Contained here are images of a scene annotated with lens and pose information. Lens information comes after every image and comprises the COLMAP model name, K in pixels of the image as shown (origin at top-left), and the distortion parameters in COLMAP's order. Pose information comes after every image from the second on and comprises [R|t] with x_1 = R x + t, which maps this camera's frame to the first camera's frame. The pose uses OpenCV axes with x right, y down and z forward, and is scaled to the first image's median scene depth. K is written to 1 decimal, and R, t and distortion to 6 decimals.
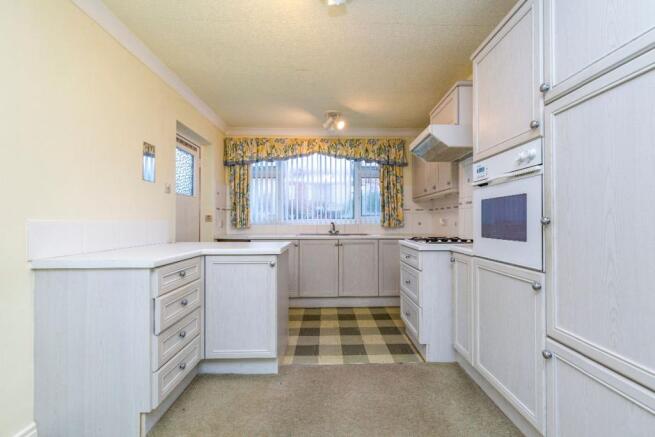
lens RADIAL K [[282.6, 0, 335.1], [0, 282.6, 217.4], [0, 0, 1]] dist [-0.001775, -0.000206]
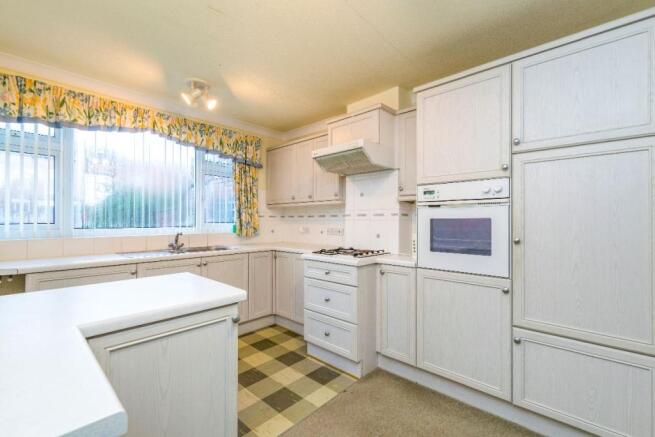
lens RADIAL K [[282.6, 0, 335.1], [0, 282.6, 217.4], [0, 0, 1]] dist [-0.001775, -0.000206]
pose [[0.690095, 0.013509, 0.723593, -0.249106], [-0.014423, 0.999884, -0.004911, -0.024167], [-0.723575, -0.007047, 0.690209, 0.211240]]
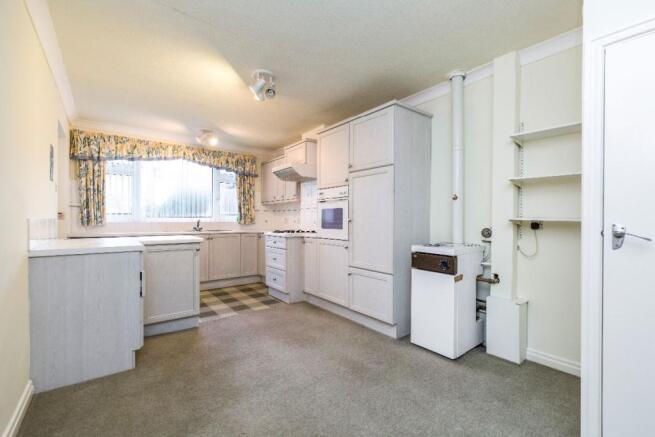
lens RADIAL K [[282.6, 0, 335.1], [0, 282.6, 217.4], [0, 0, 1]] dist [-0.001775, -0.000206]
pose [[0.797464, 0.008584, 0.603305, -0.257340], [-0.013228, 0.999907, 0.003258, -0.004771], [-0.603221, -0.010579, 0.797504, -0.270860]]
